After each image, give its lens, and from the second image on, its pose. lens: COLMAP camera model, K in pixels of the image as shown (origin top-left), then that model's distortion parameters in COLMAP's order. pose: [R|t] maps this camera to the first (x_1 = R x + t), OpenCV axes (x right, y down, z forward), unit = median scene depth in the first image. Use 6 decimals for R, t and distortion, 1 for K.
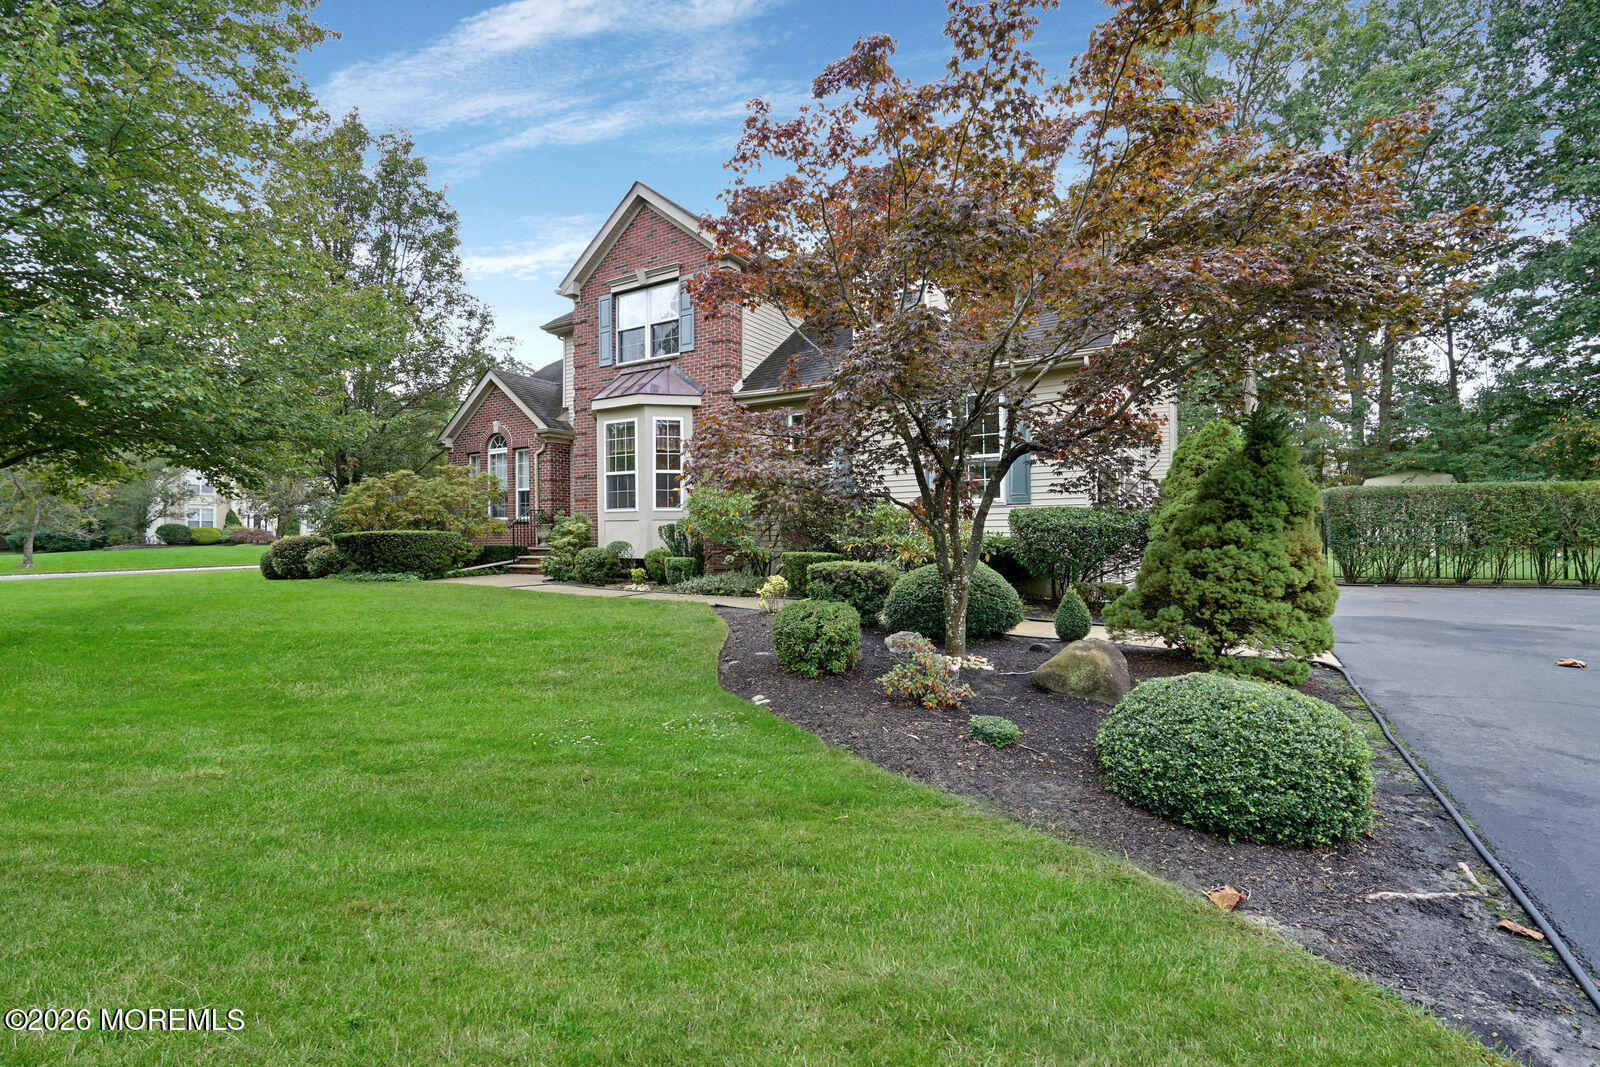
lens RADIAL K [[716.5, 0, 800.0], [0, 716.5, 533.5], [0, 0, 1]] dist [0.000883, -0.000003]
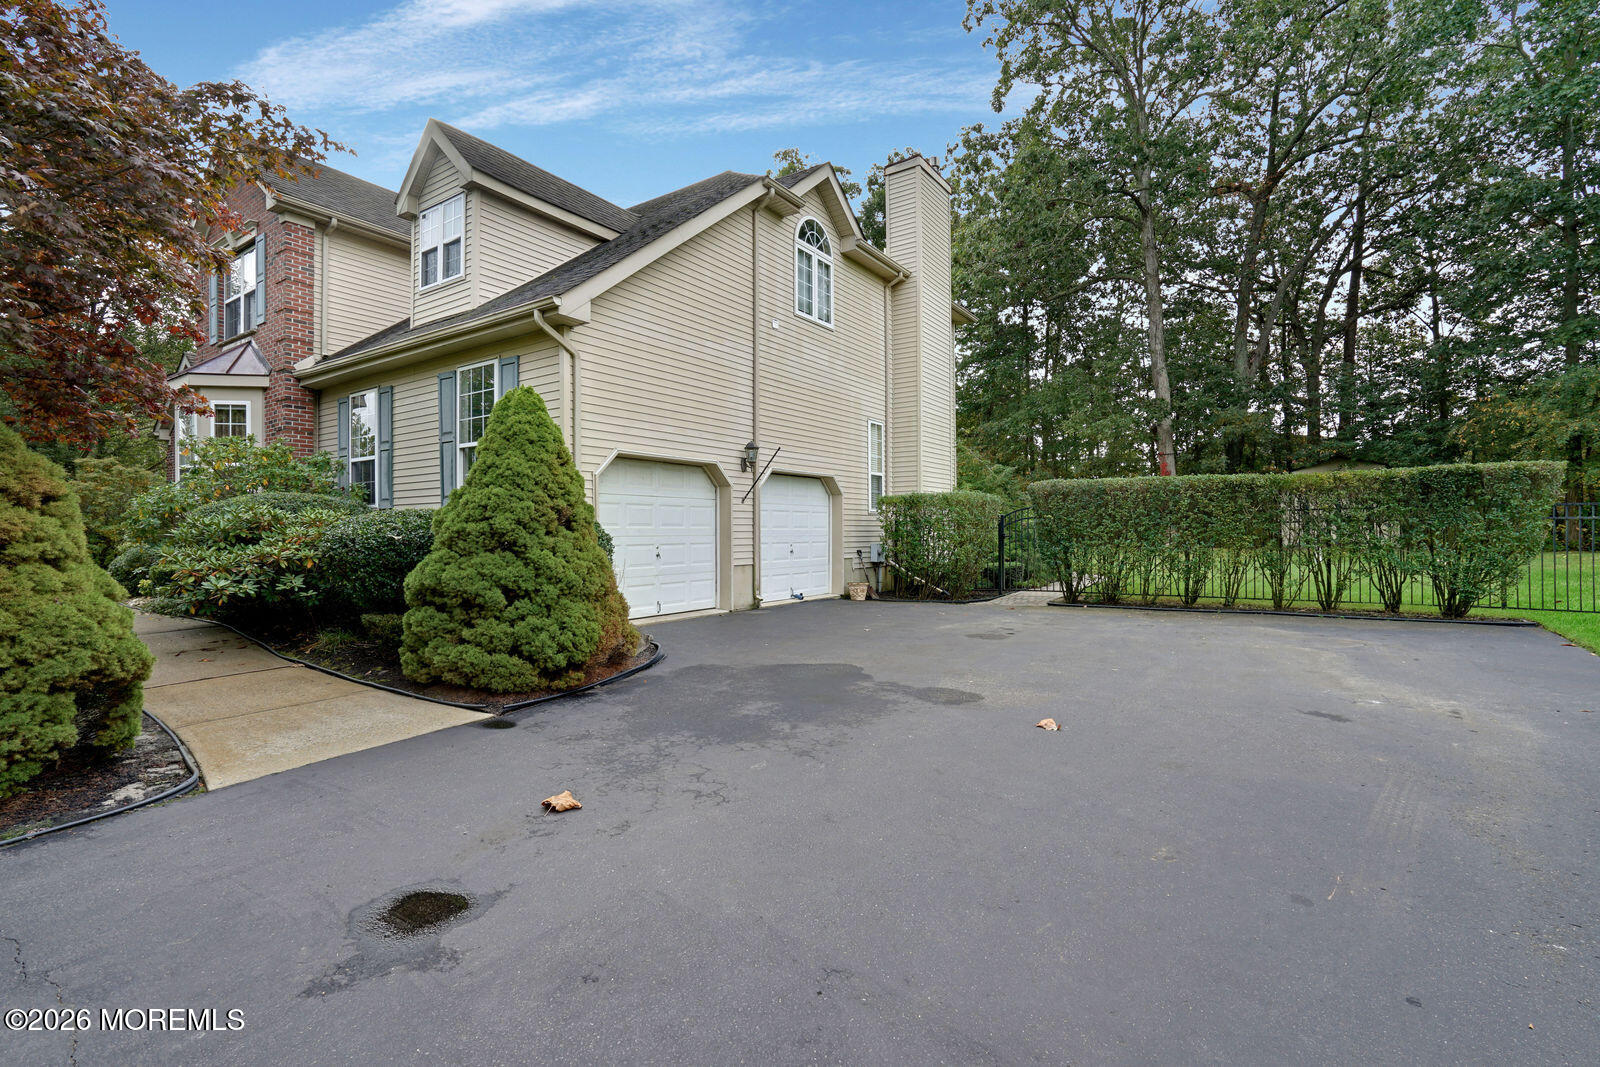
lens RADIAL K [[746.9, 0, 800.0], [0, 746.9, 533.5], [0, 0, 1]] dist [-0.000091, 0.000051]
pose [[0.999404, 0.008461, -0.033456, 0.520698], [-0.008459, 0.999964, 0.000206, -0.009002], [0.033457, 0.000077, 0.999440, 0.127598]]
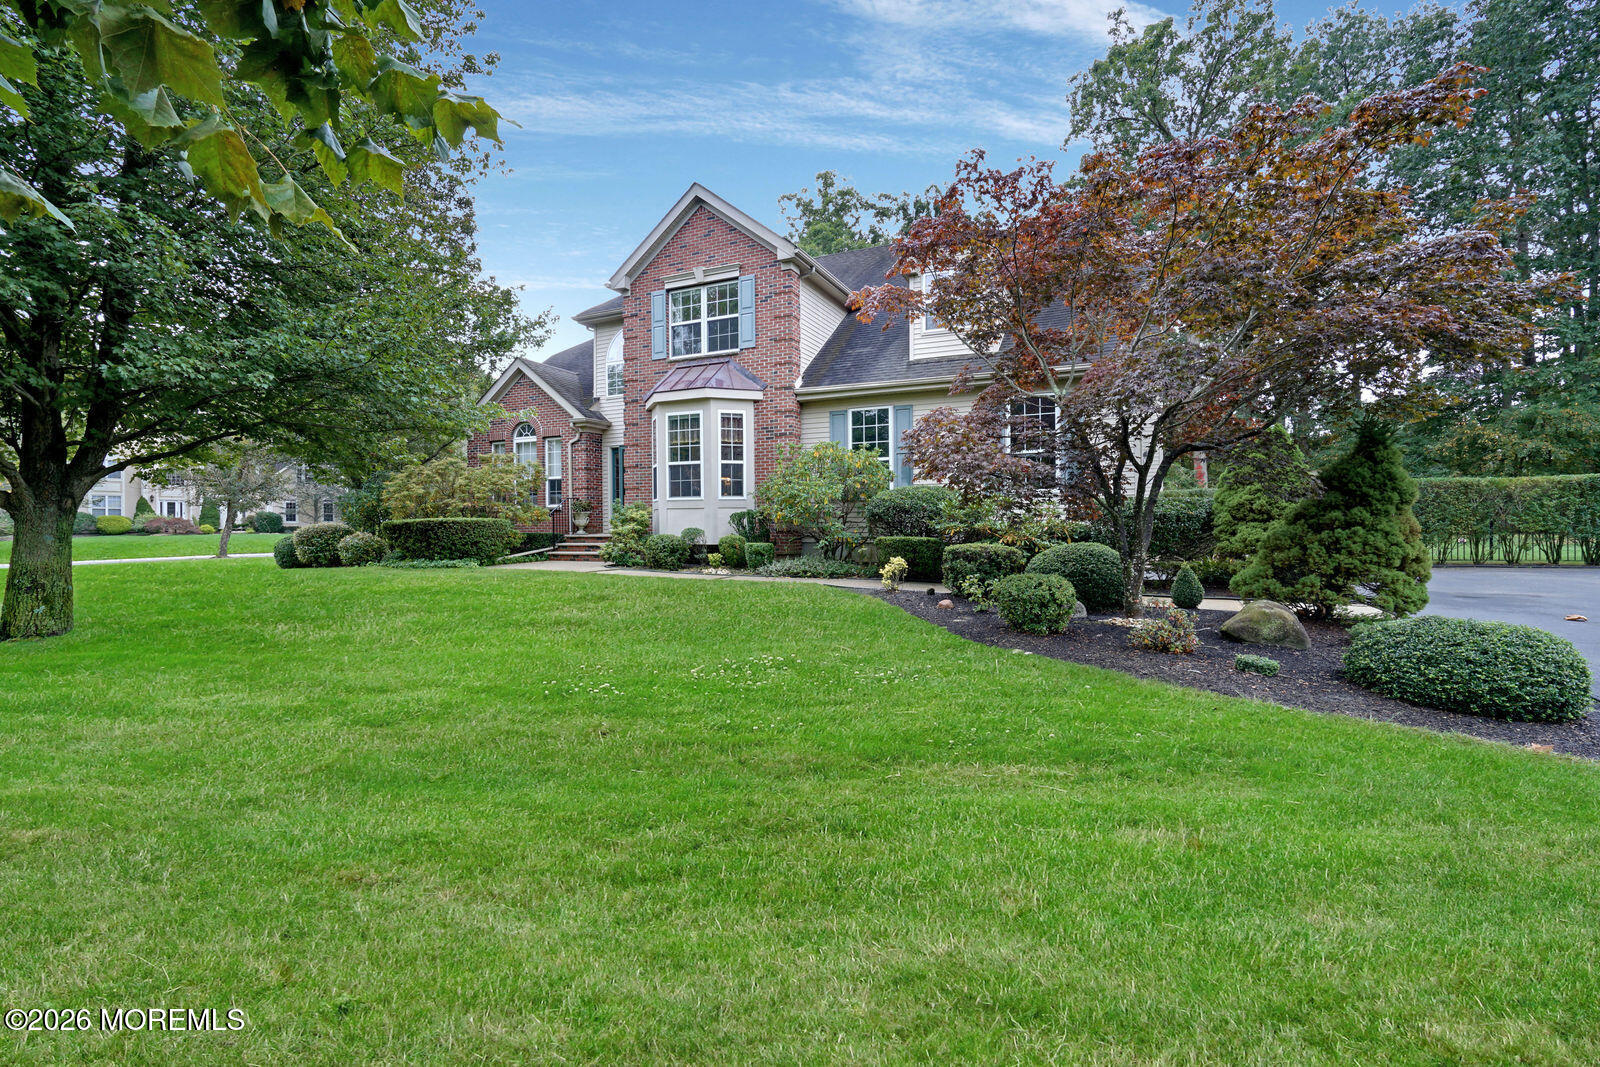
lens RADIAL K [[716.5, 0, 800.0], [0, 716.5, 533.5], [0, 0, 1]] dist [0.000883, -0.000003]
pose [[0.994620, -0.000855, 0.103591, -0.190920], [-0.000553, 0.999908, 0.013566, 0.004378], [-0.103593, -0.013550, 0.994527, -0.059985]]
